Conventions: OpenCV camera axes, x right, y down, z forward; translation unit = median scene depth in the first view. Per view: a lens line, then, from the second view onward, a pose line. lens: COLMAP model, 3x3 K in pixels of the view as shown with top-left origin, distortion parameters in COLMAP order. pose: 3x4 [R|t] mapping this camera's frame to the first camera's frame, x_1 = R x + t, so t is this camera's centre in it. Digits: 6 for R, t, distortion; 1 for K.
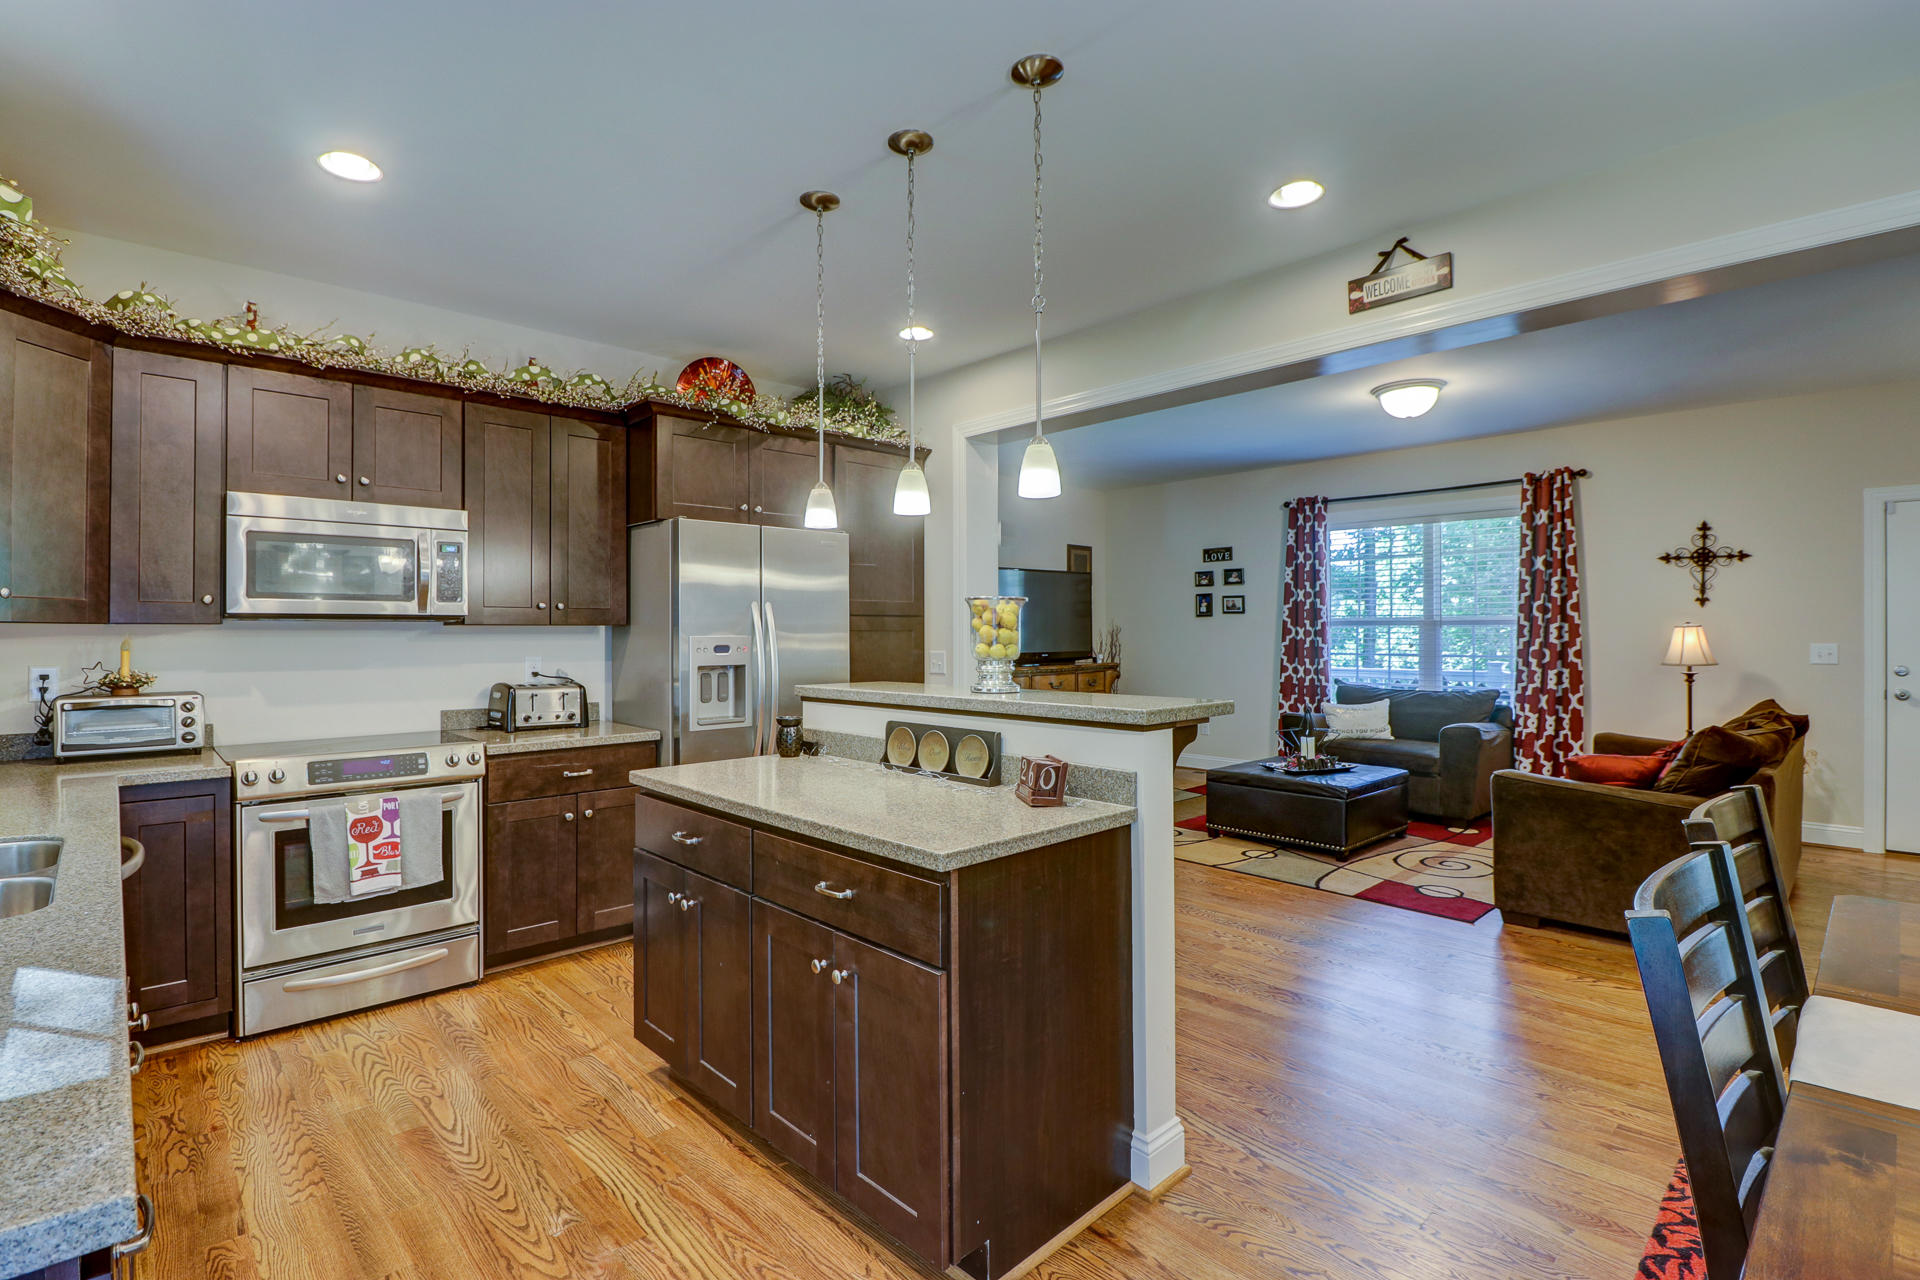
lens RADIAL K [[887.5, 0, 941.4], [0, 887.5, 629.4], [0, 0, 1]] dist [0.000592, -0.014521]
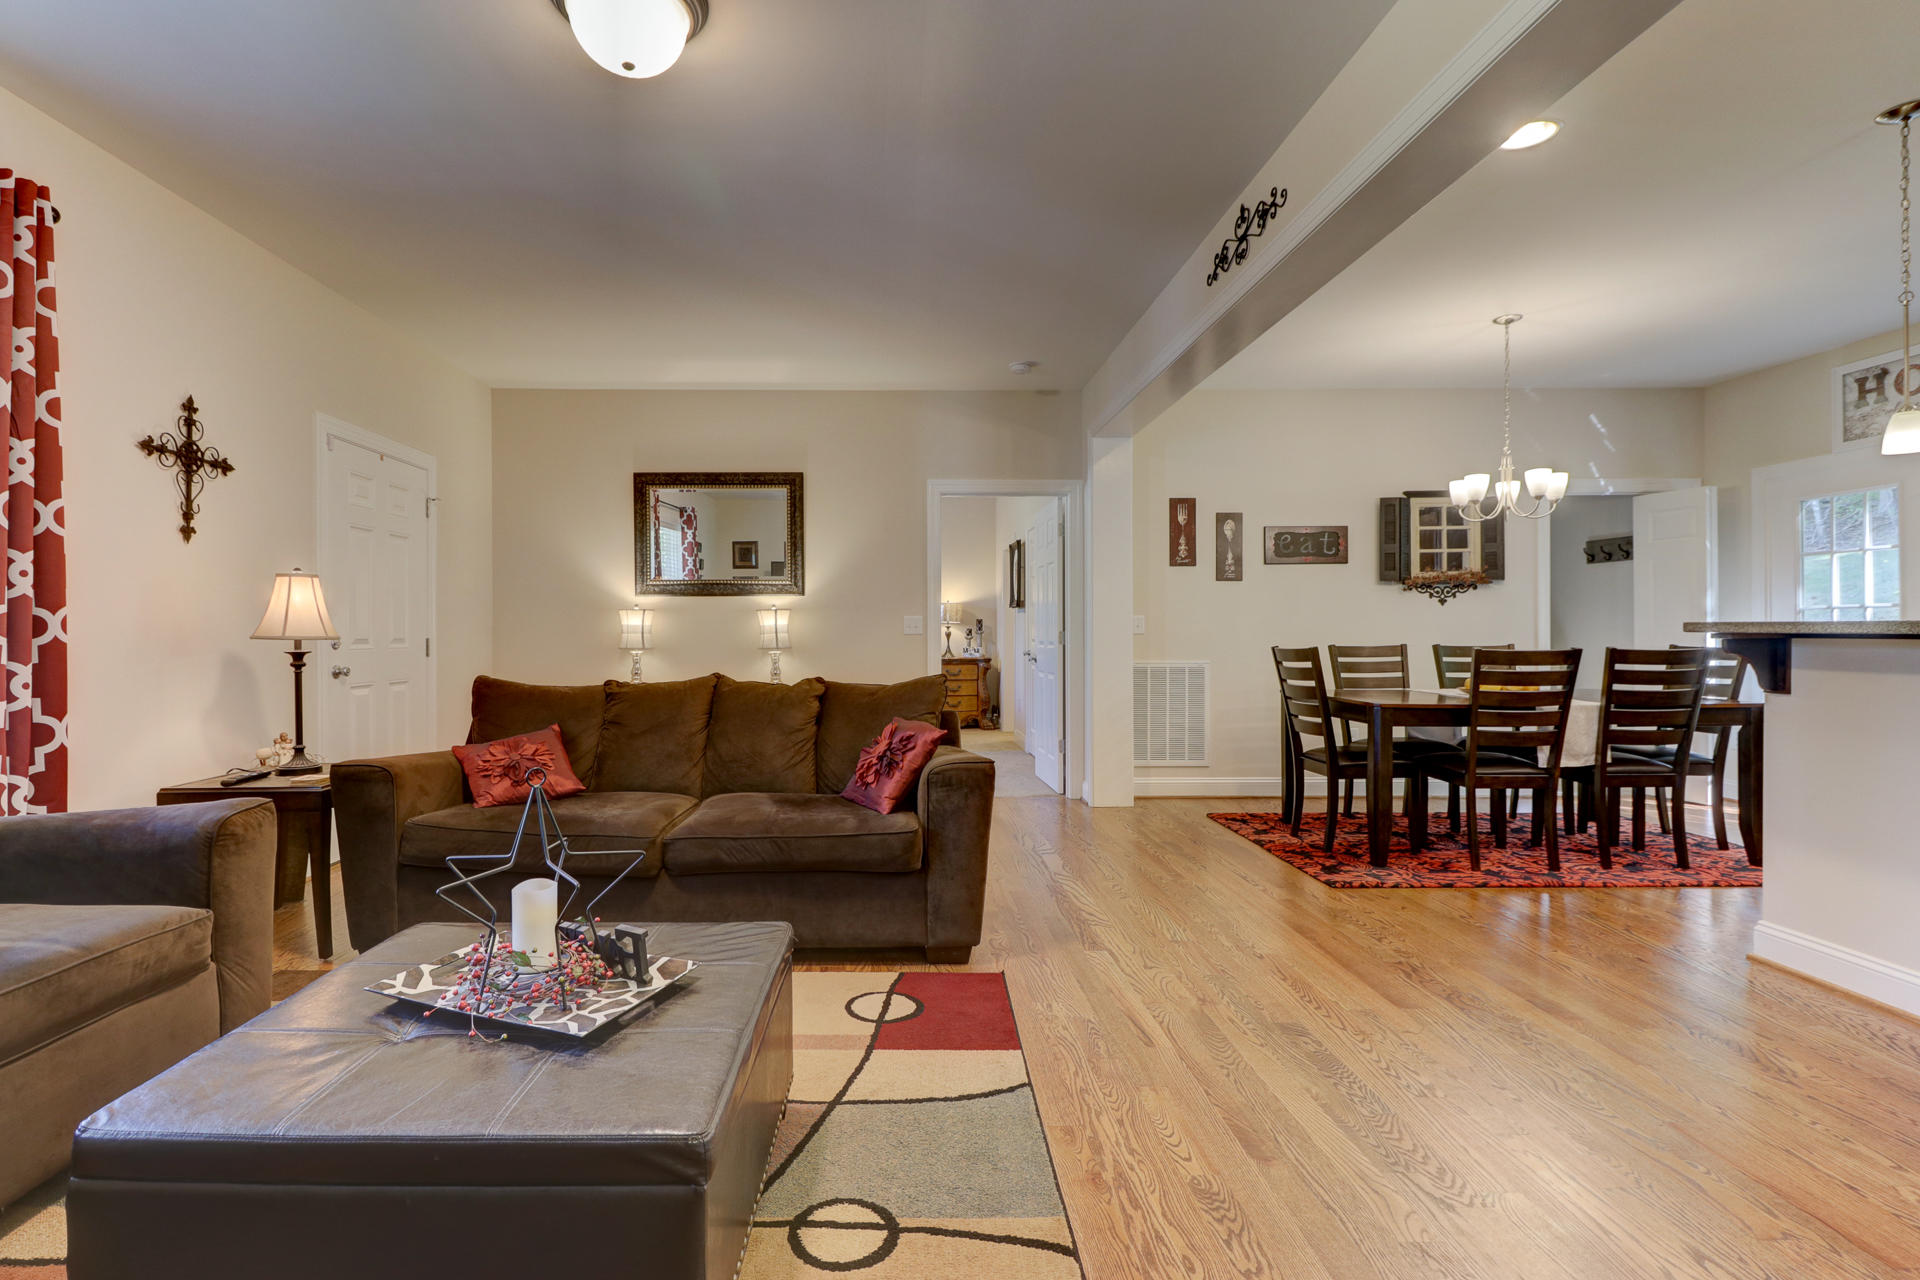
lens RADIAL K [[899.8, 0, 897.9], [0, 899.8, 632.8], [0, 0, 1]] dist [0.011099, -0.000080]
pose [[-0.737292, 0.005686, 0.675551, 0.168050], [0.005999, 0.999980, -0.001870, 0.054856], [-0.675548, 0.002674, -0.737311, 1.628574]]
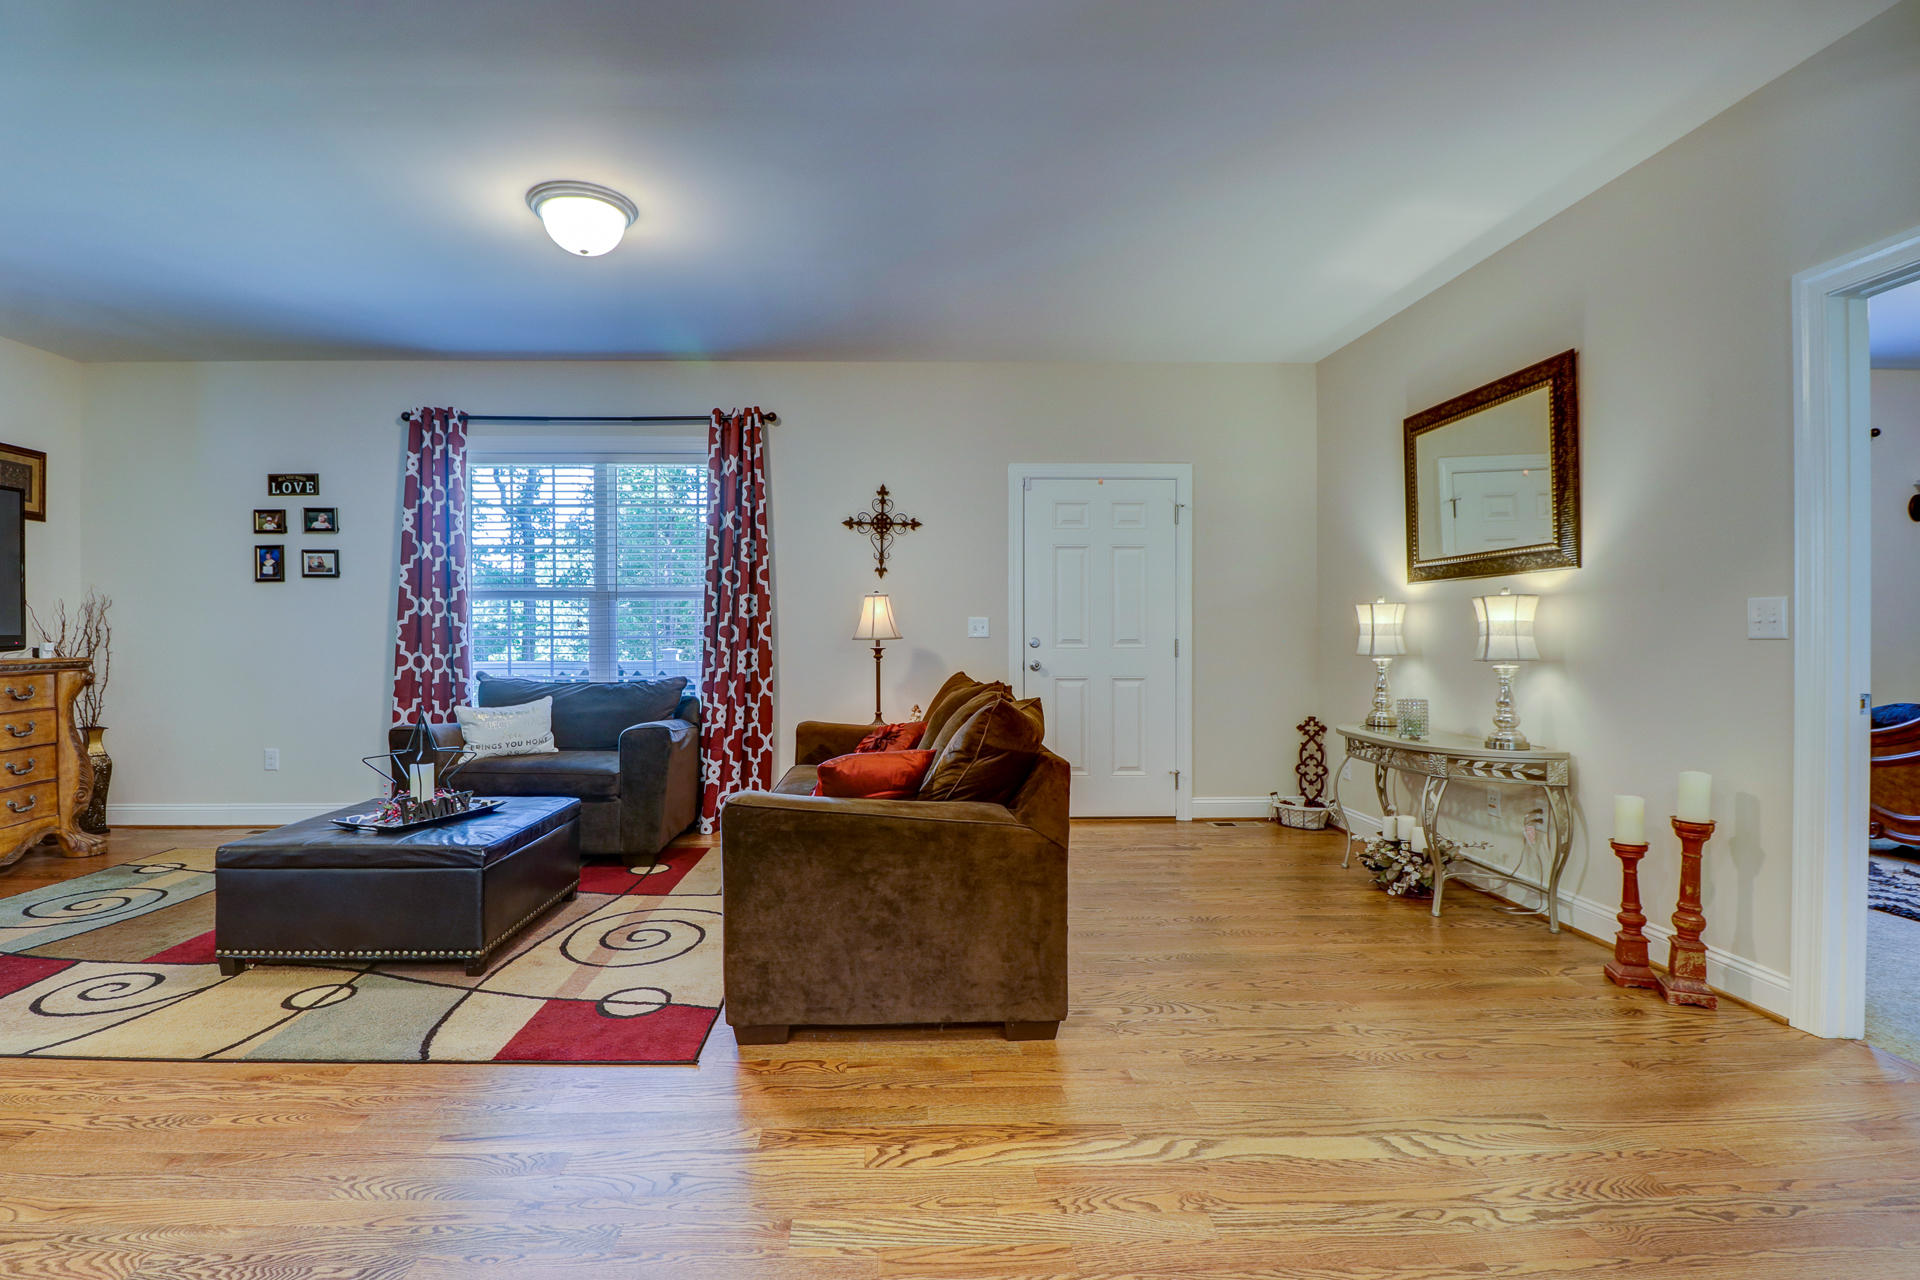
lens RADIAL K [[906.1, 0, 899.1], [0, 906.1, 634.3], [0, 0, 1]] dist [0.001949, -0.014848]
pose [[0.669308, 0.002219, 0.742982, 0.252482], [0.000493, 0.999994, -0.003430, 0.053128], [-0.742985, 0.002662, 0.669302, 0.511355]]
